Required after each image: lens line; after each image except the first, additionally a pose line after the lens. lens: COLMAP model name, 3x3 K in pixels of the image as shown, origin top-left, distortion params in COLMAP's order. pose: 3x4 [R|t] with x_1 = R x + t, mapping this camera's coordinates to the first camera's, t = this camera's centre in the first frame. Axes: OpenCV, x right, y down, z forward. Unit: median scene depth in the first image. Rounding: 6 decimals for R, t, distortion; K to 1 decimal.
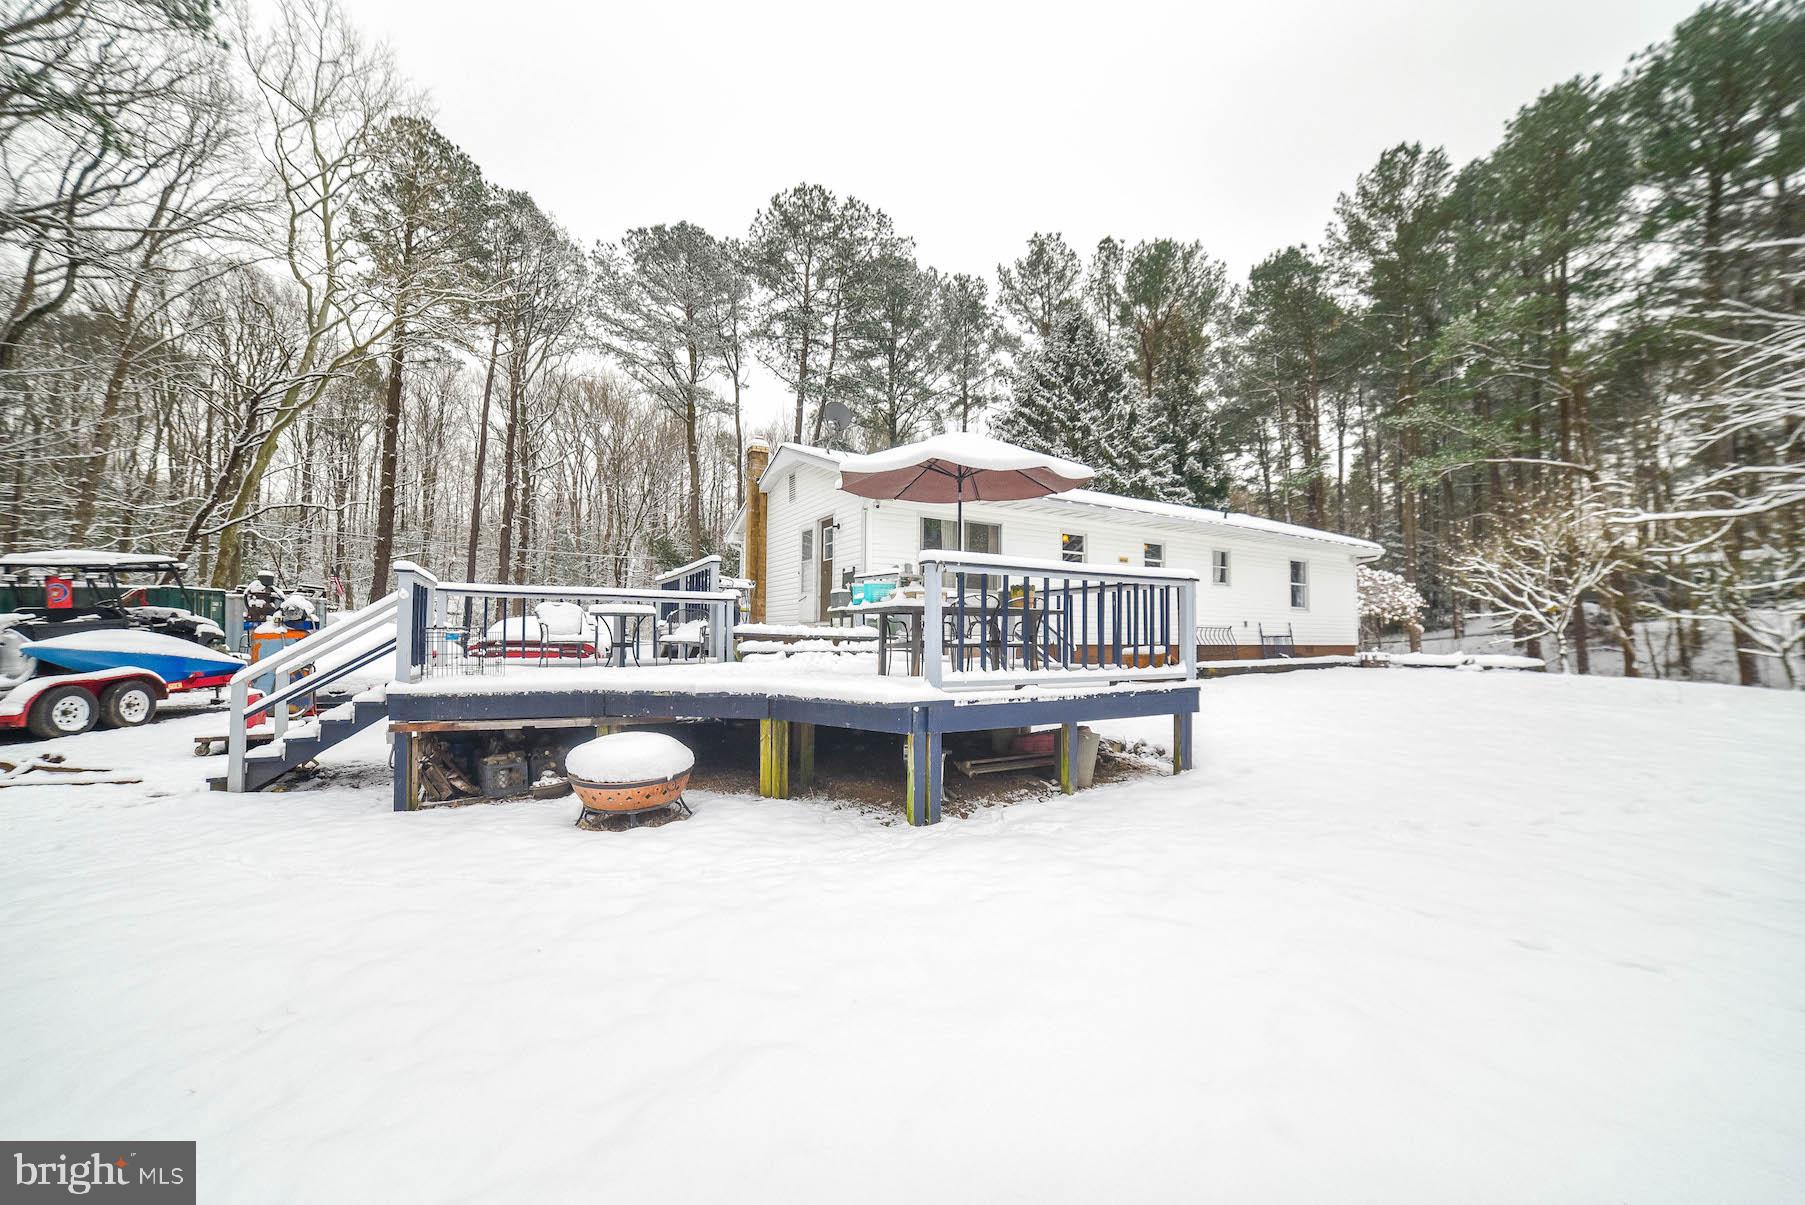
lens RADIAL K [[711.0, 0, 893.8], [0, 711.0, 636.0], [0, 0, 1]] dist [-0.090336, 0.023252]
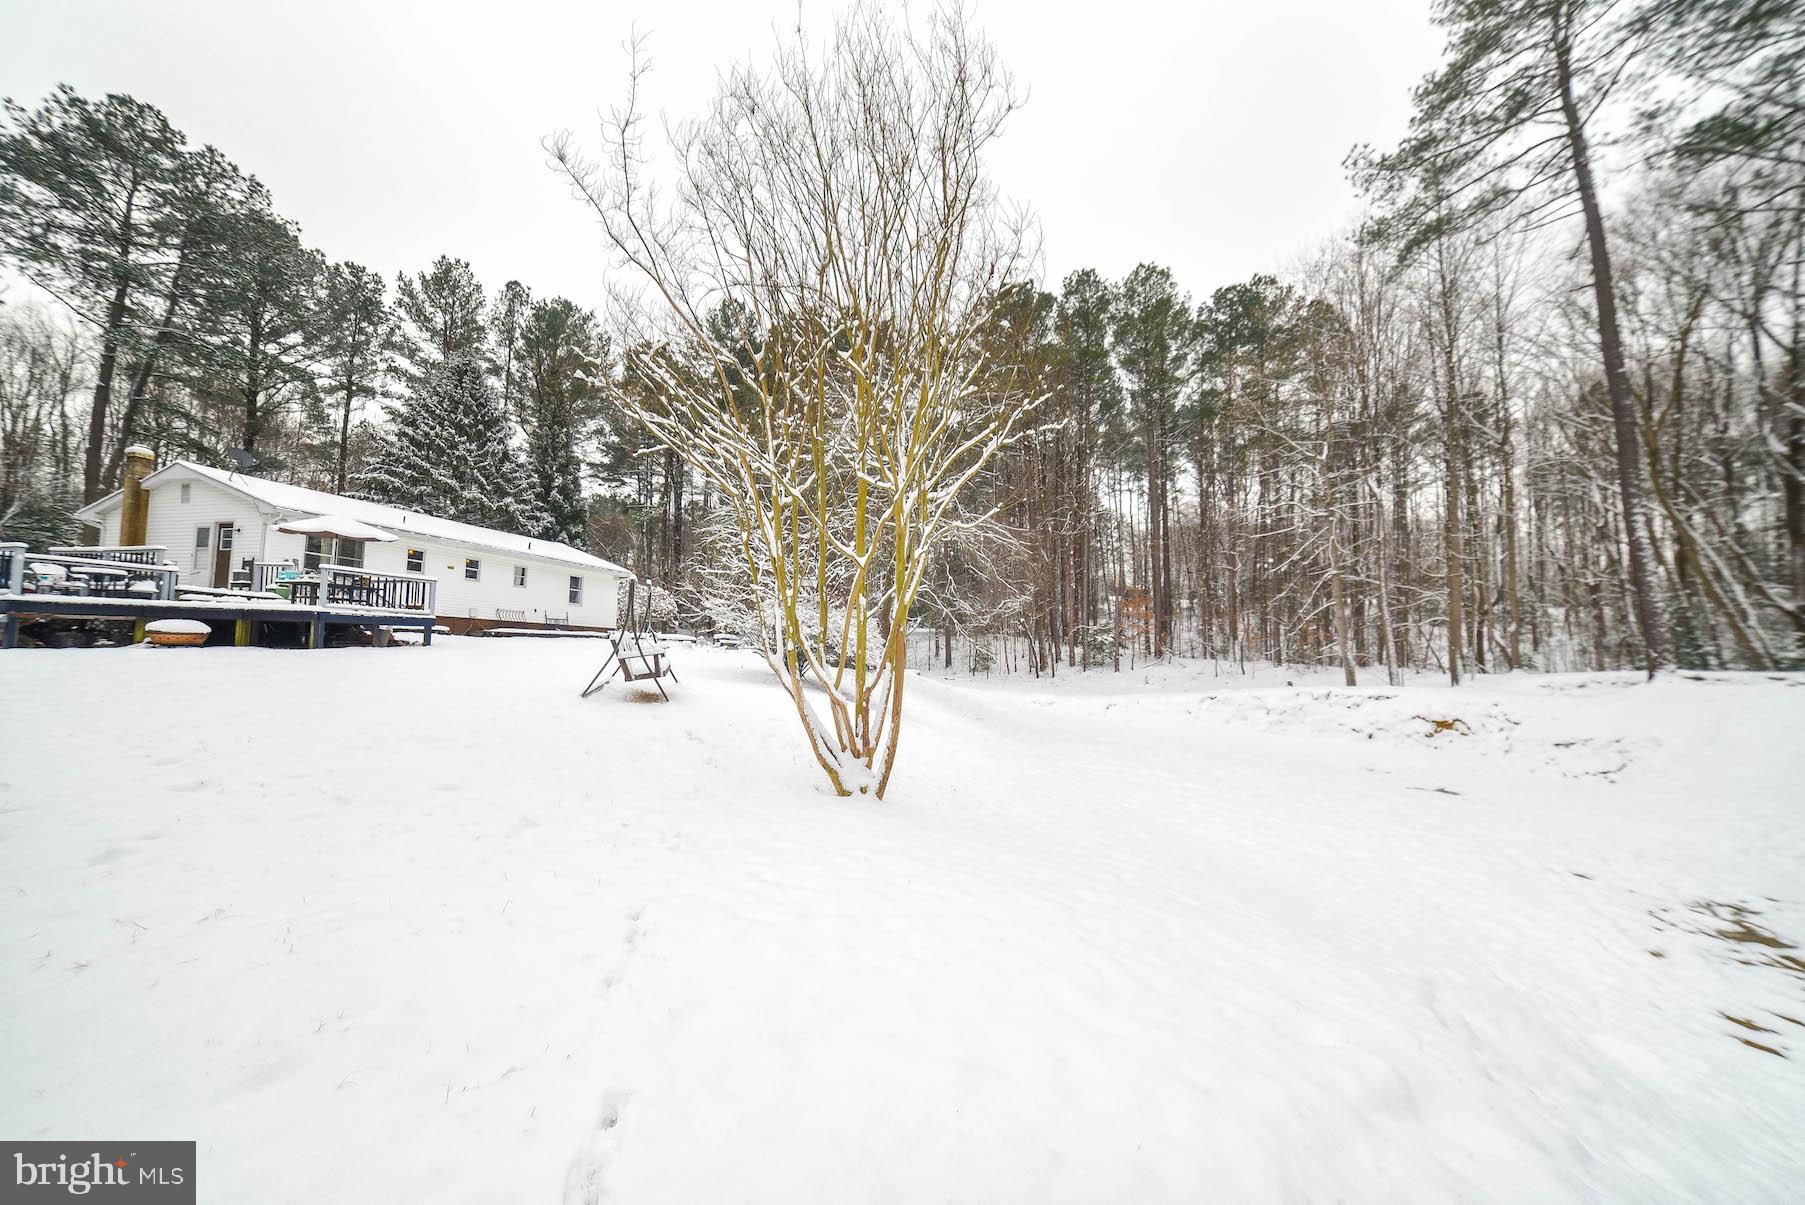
lens RADIAL K [[747.7, 0, 913.3], [0, 747.7, 602.9], [0, 0, 1]] dist [-0.054178, 0.034790]
pose [[0.714284, 0.063561, 0.696963, -0.049621], [-0.025579, 0.997573, -0.064761, 0.028297], [-0.699388, 0.028430, 0.714177, -0.462961]]
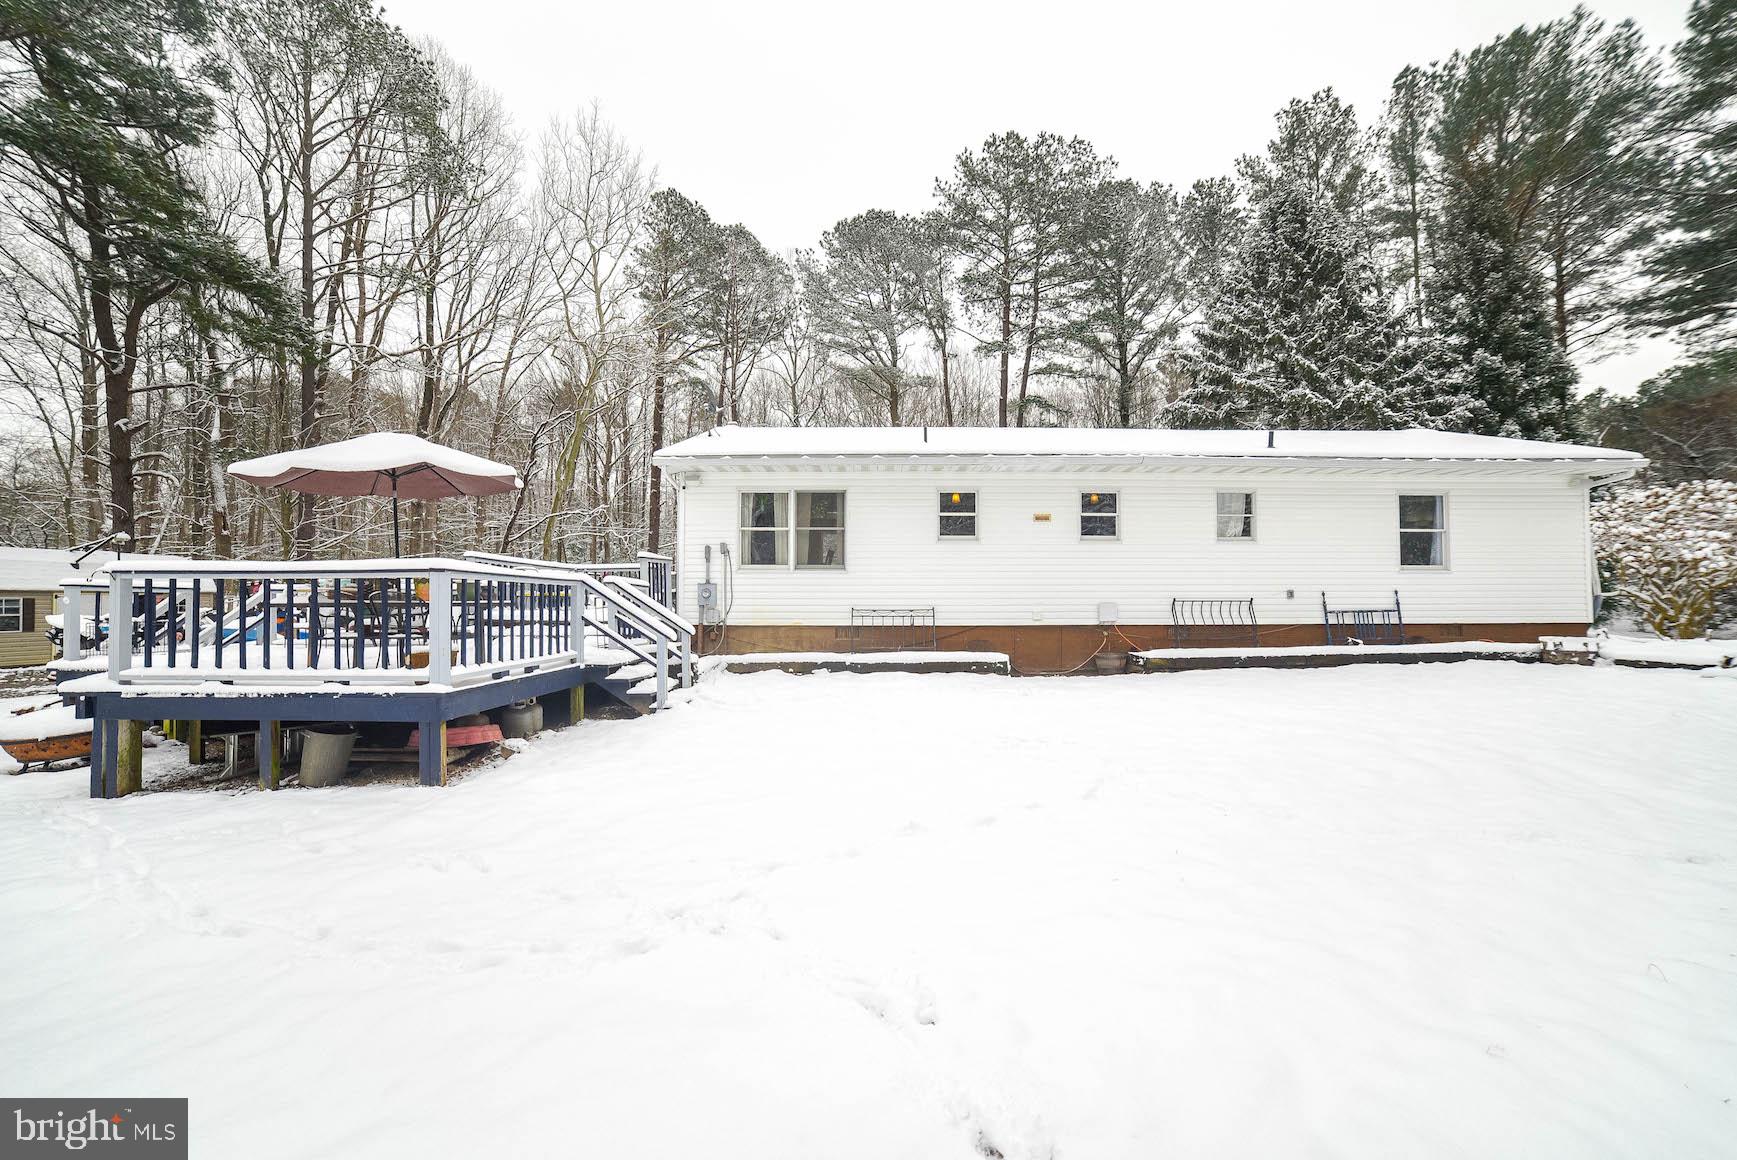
lens RADIAL K [[719.6, 0, 878.9], [0, 719.6, 580.4], [0, 0, 1]] dist [-0.054178, 0.034790]
pose [[0.871708, -0.025027, -0.489386, 0.237006], [0.009316, 0.999361, -0.034513, -0.004788], [0.489937, 0.025526, 0.871384, 0.088487]]
